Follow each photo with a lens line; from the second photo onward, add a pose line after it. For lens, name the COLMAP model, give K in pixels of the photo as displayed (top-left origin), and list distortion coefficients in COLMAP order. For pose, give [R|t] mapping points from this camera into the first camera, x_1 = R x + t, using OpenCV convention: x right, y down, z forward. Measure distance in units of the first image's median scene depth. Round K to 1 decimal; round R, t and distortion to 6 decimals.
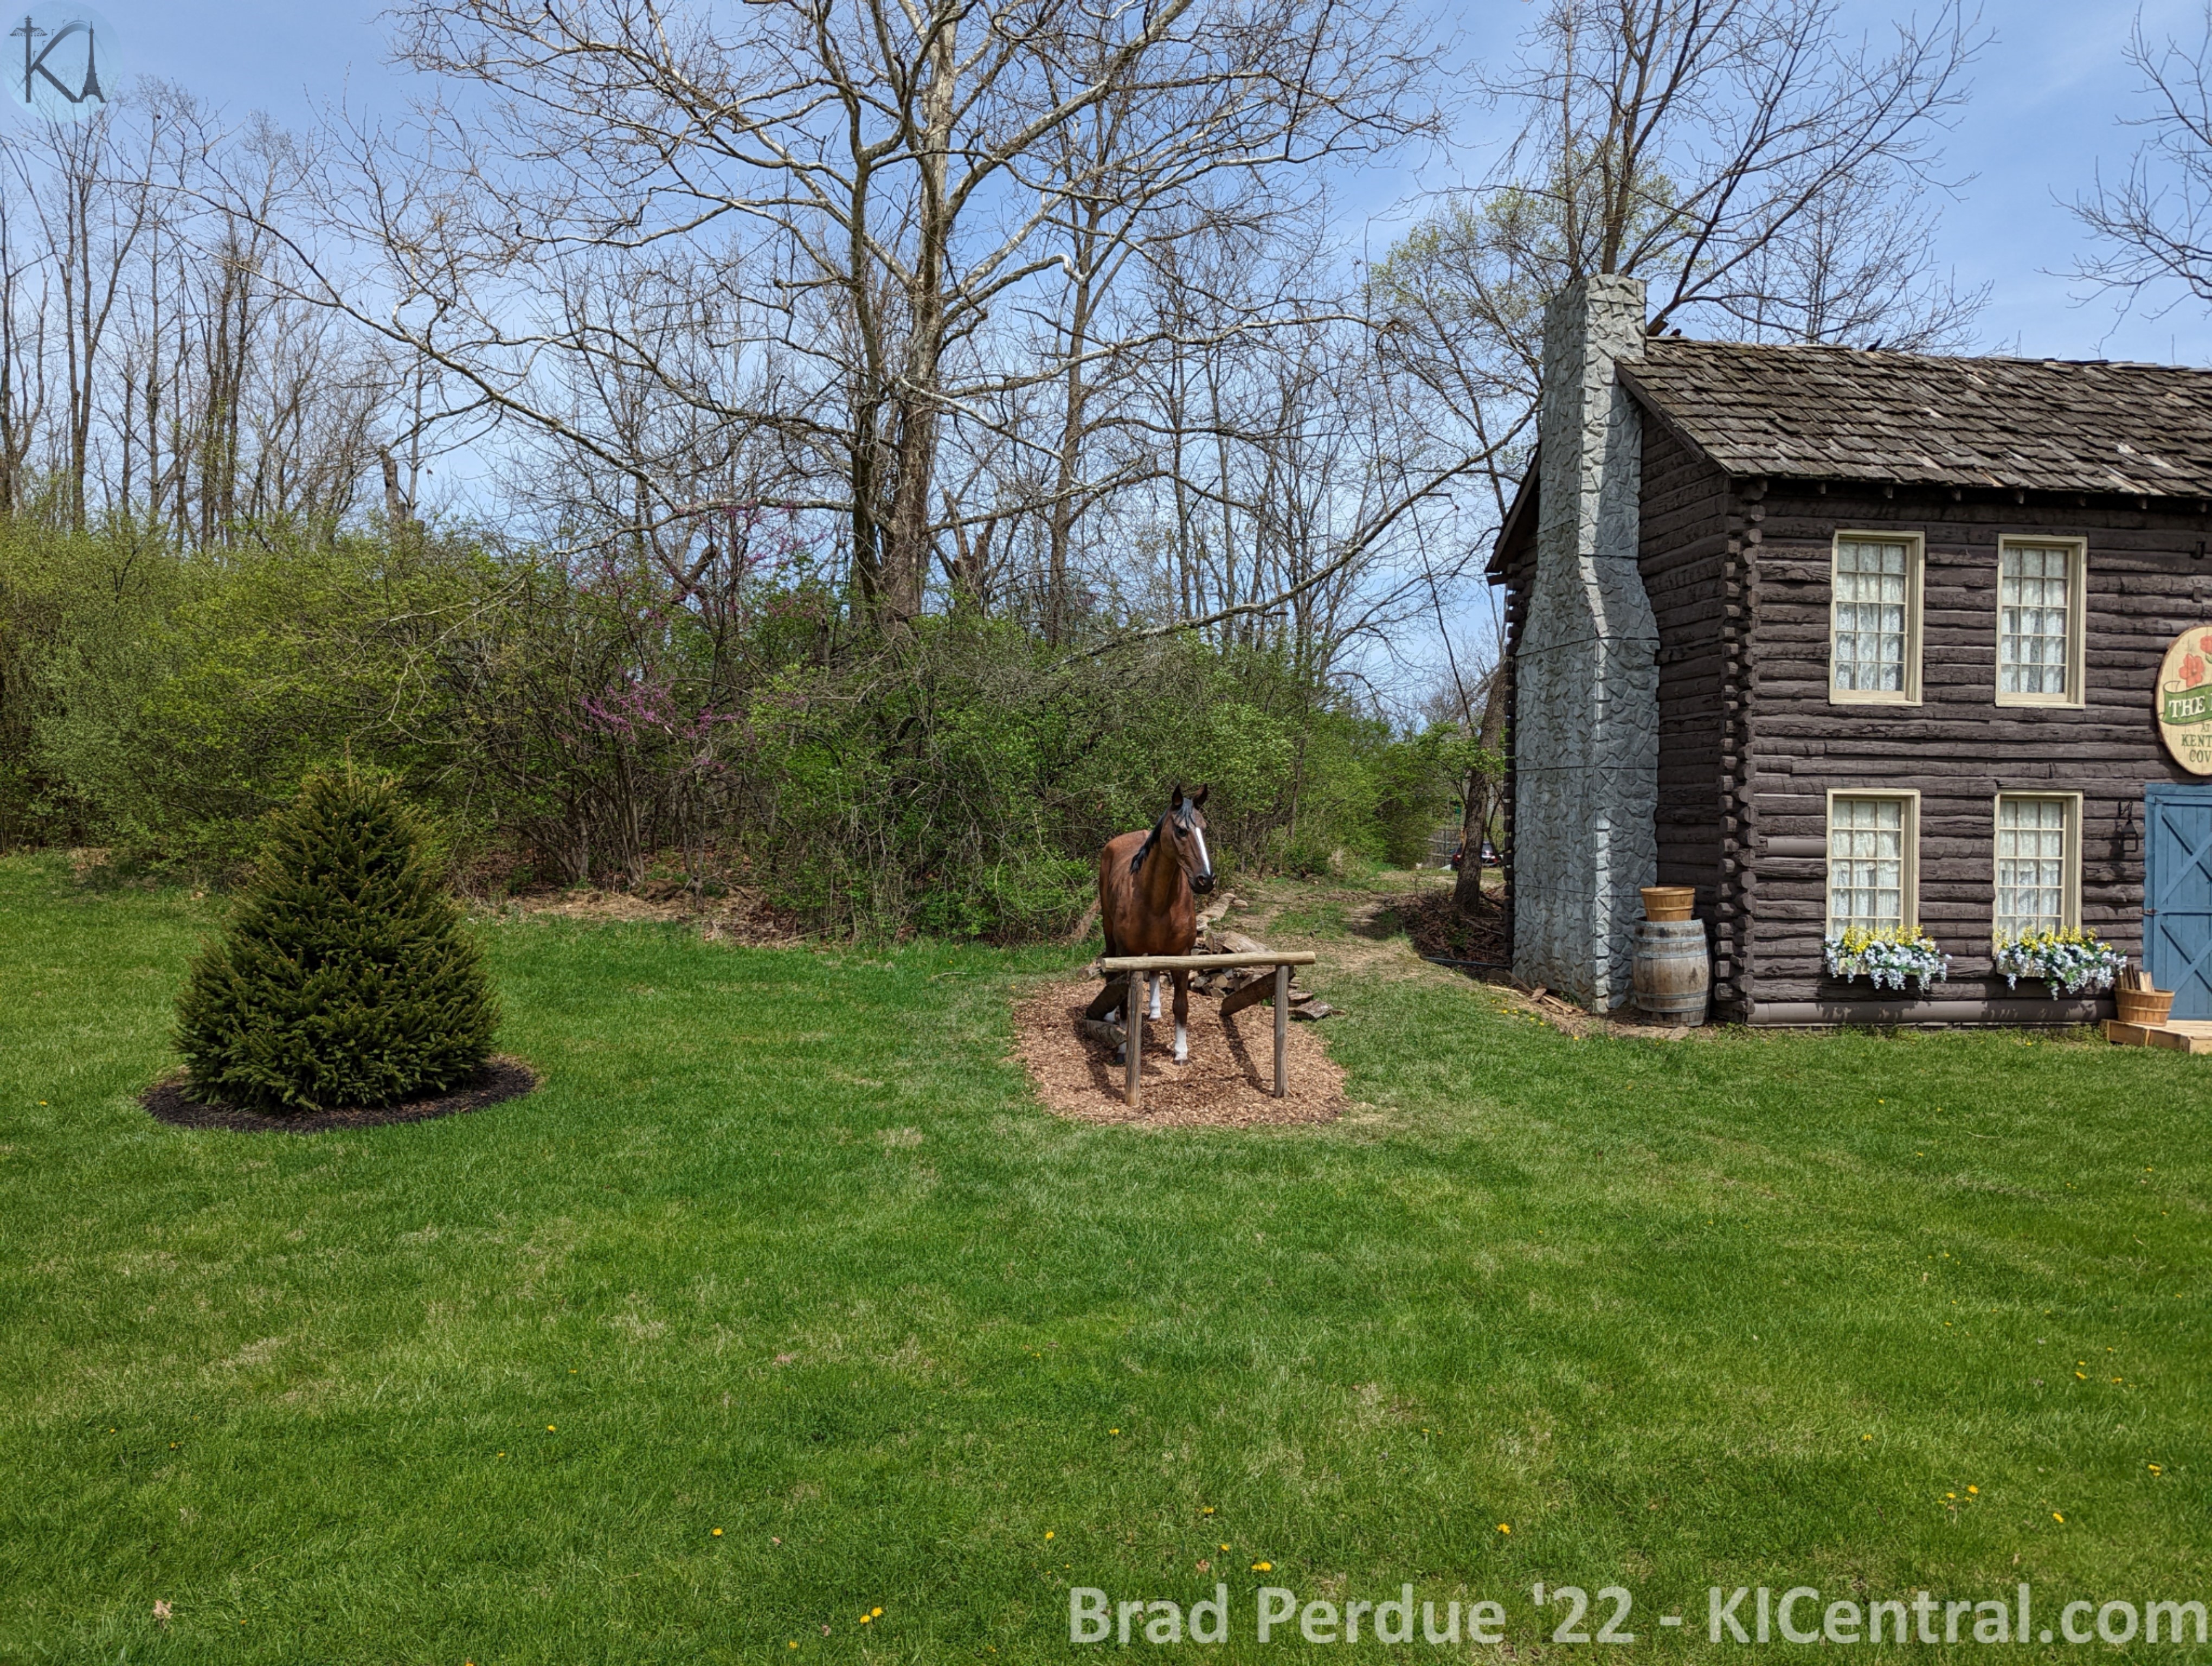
lens RADIAL K [[1521.8, 0, 1157.3], [0, 1521.8, 843.0], [0, 0, 1]] dist [0.065443, -0.054821]
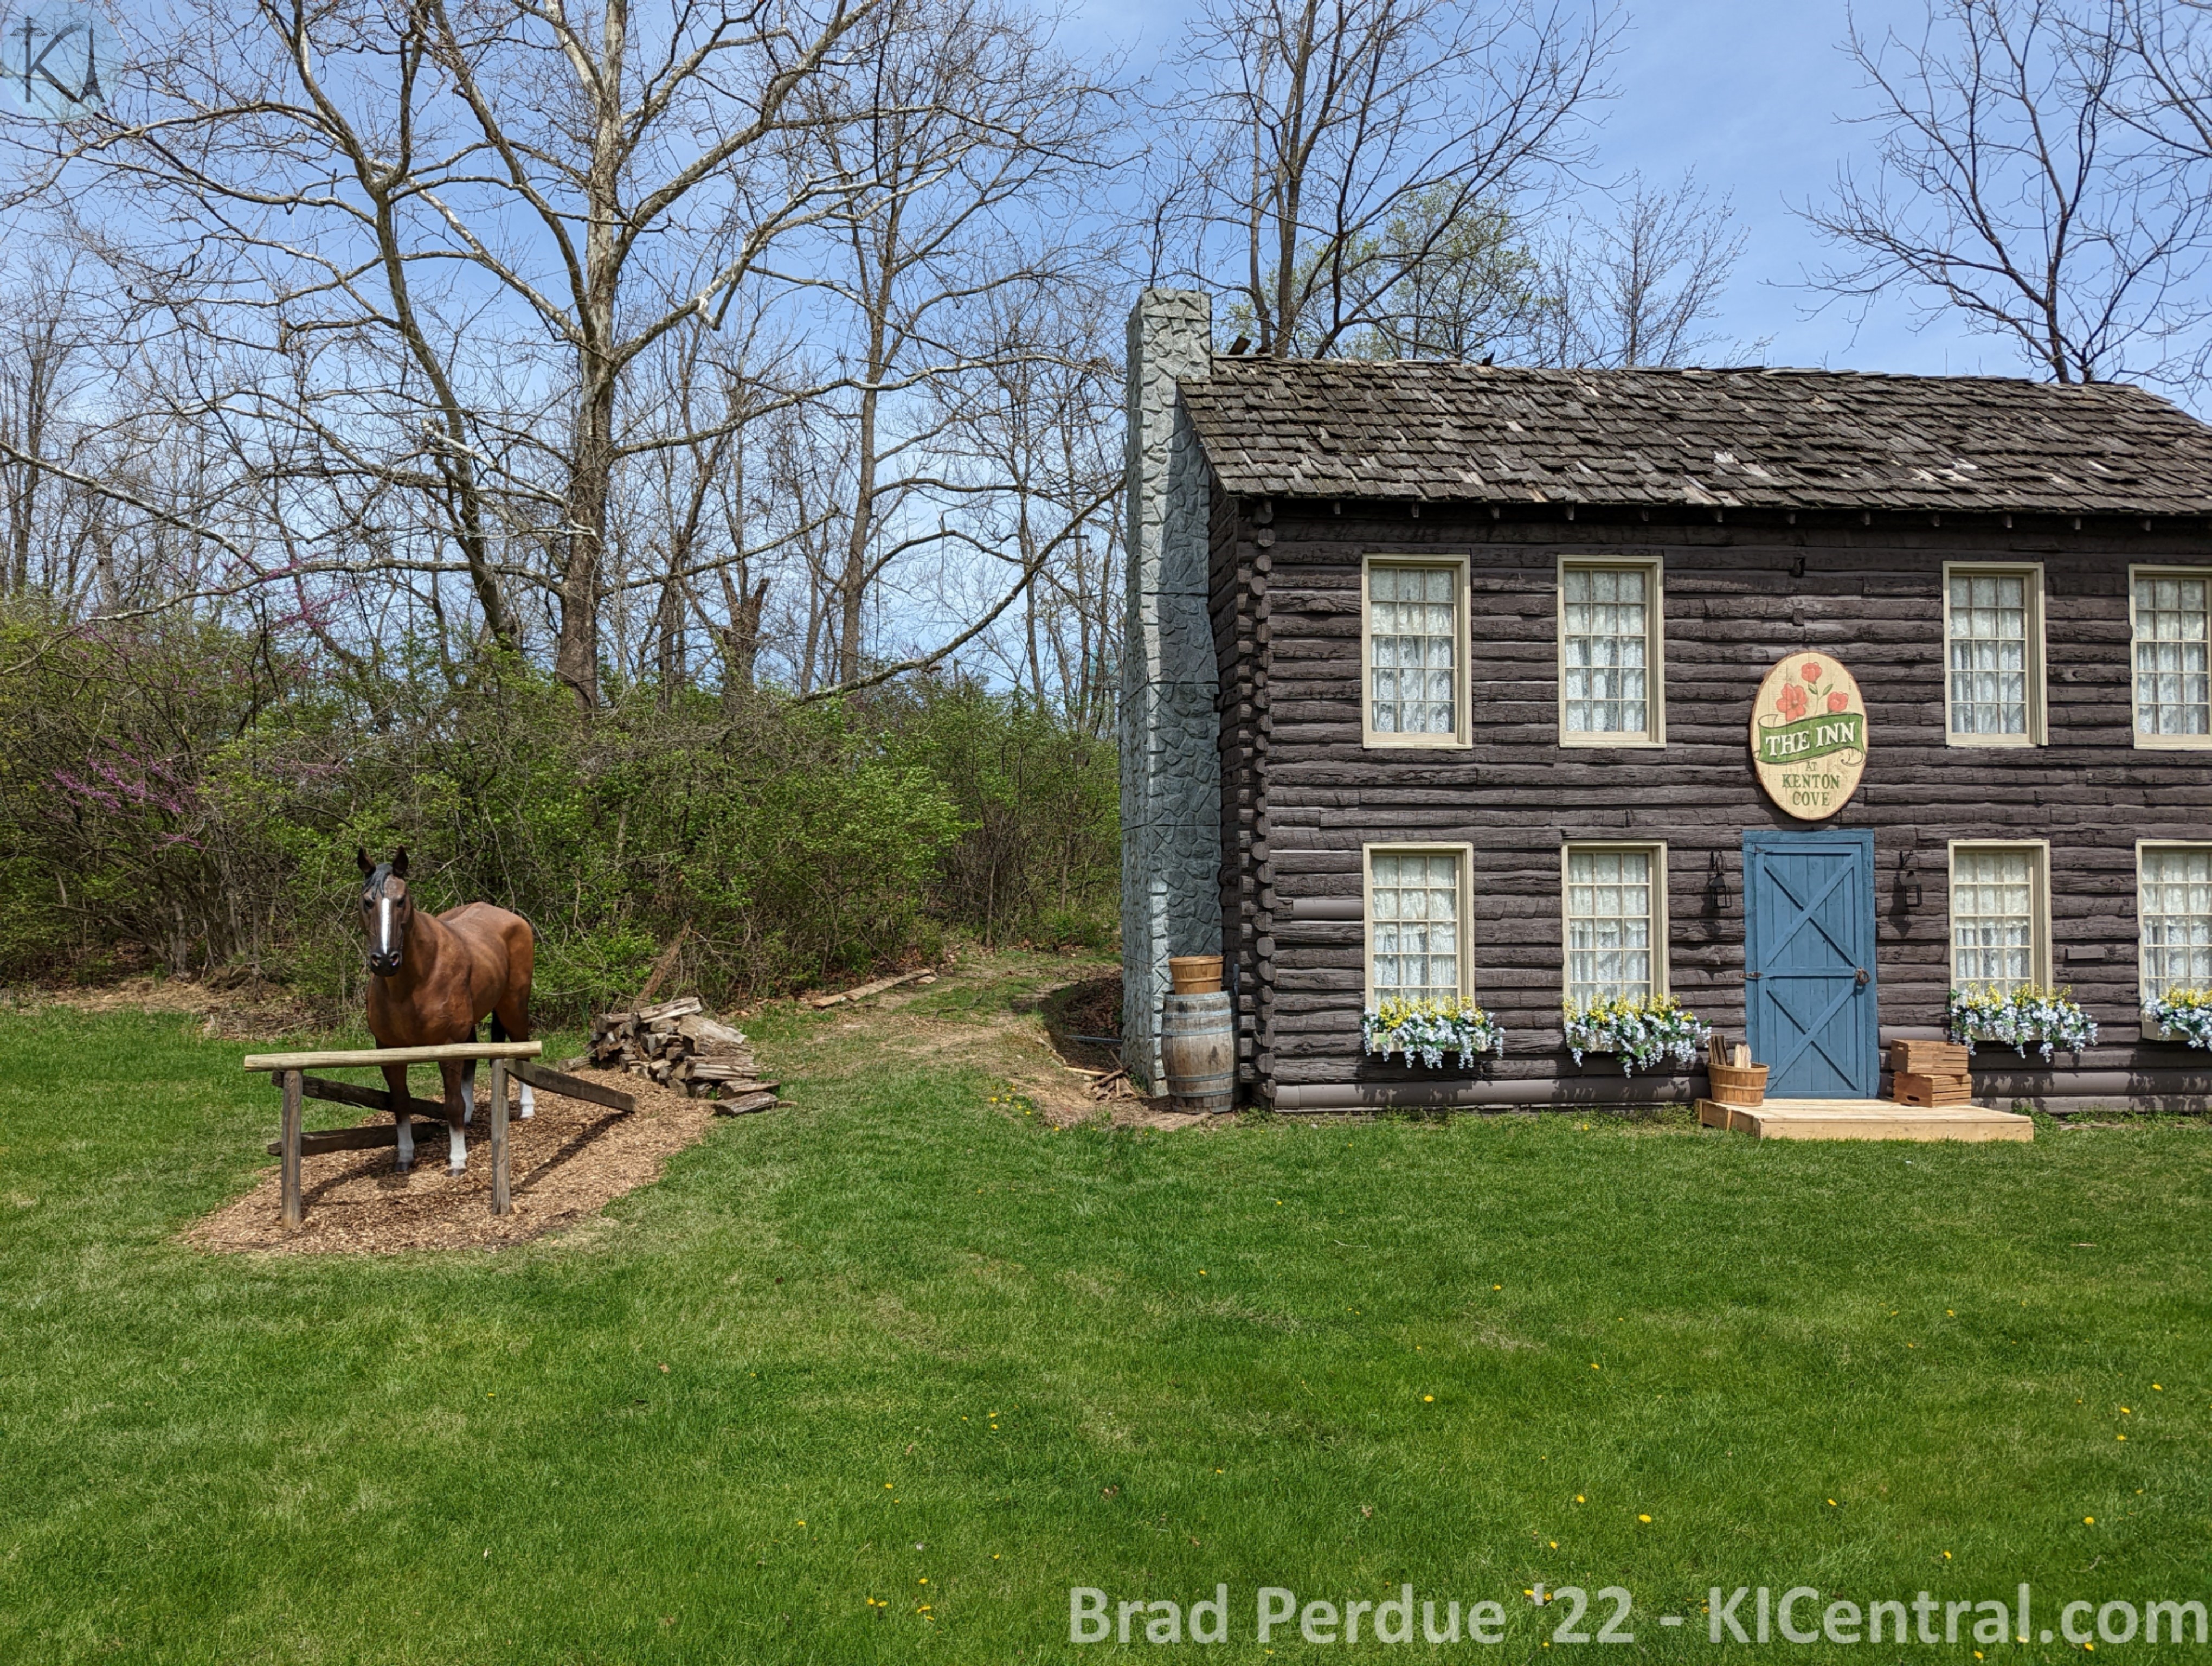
lens RADIAL K [[1521.8, 0, 1114.1], [0, 1521.8, 868.6], [0, 0, 1]] dist [0.065443, -0.054821]
pose [[0.998669, -0.018856, -0.048003, 0.327746], [0.017313, 0.999326, -0.032372, 0.005635], [0.048581, 0.031498, 0.998322, 0.107417]]
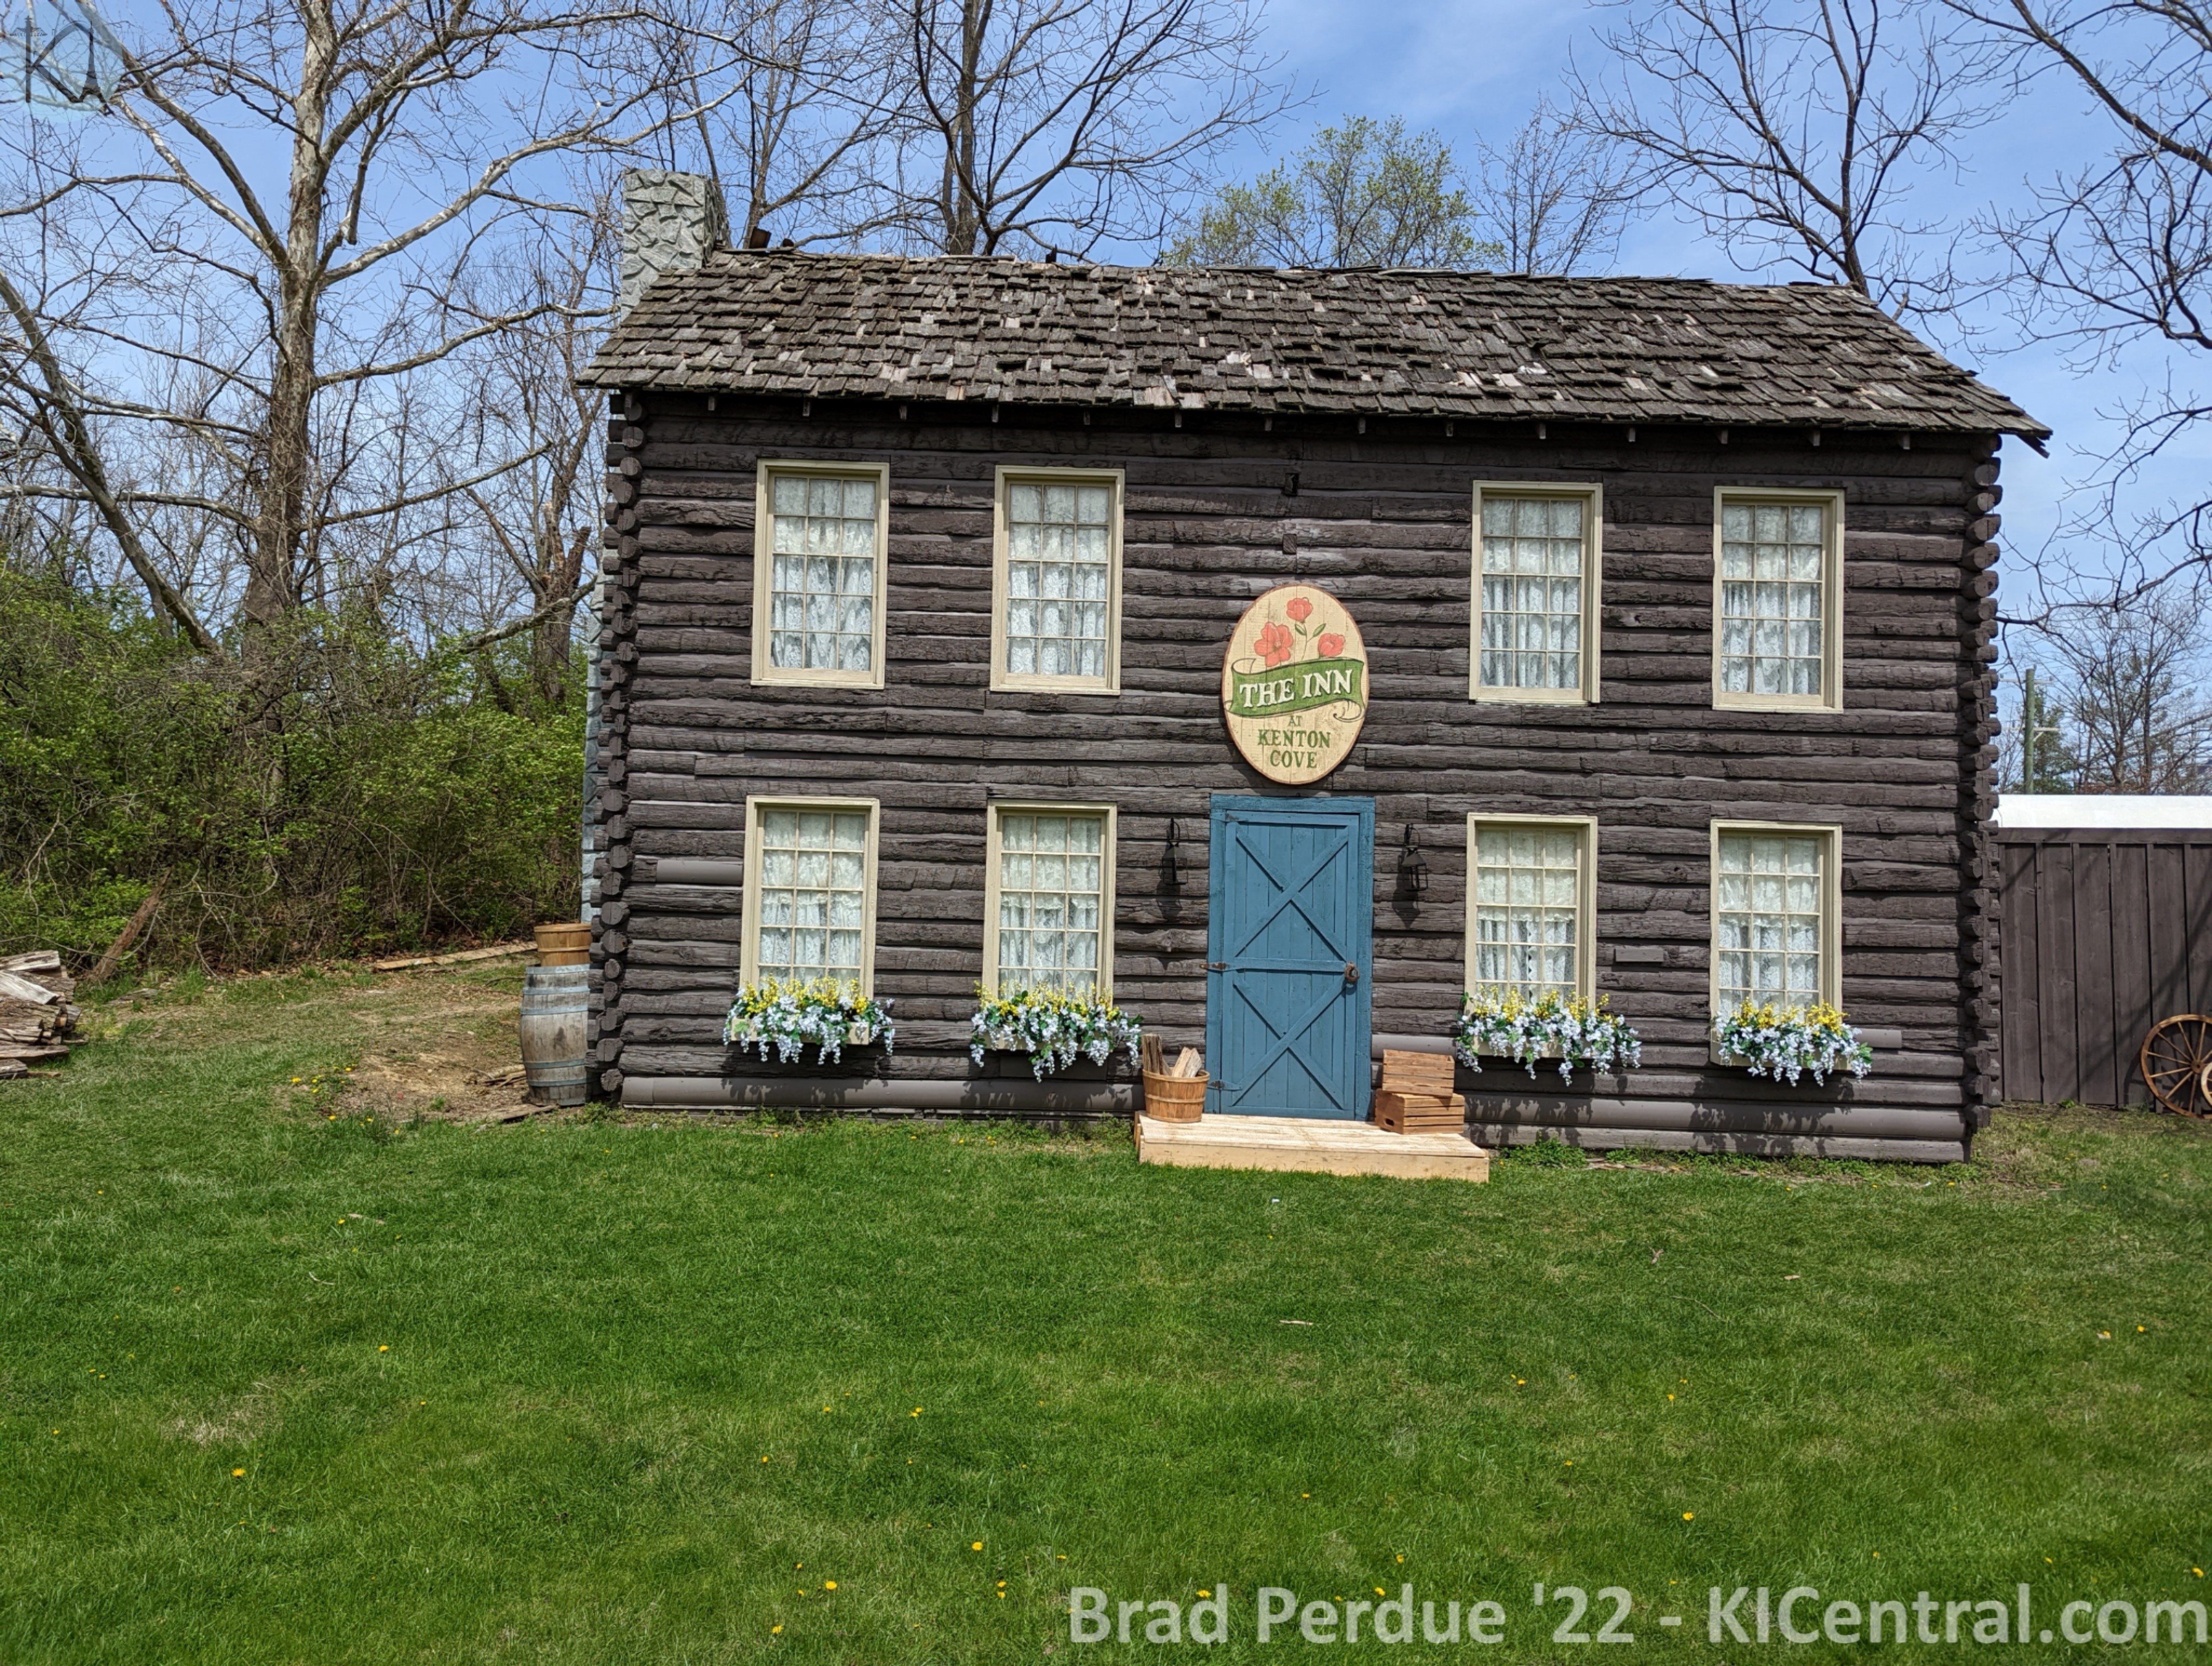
lens RADIAL K [[1521.8, 0, 1090.2], [0, 1521.8, 822.0], [0, 0, 1]] dist [0.065443, -0.054821]
pose [[0.989431, 0.008476, -0.144754, 0.702220], [-0.015850, 0.998630, -0.049864, 0.012686], [0.144133, 0.051631, 0.988210, 0.270846]]
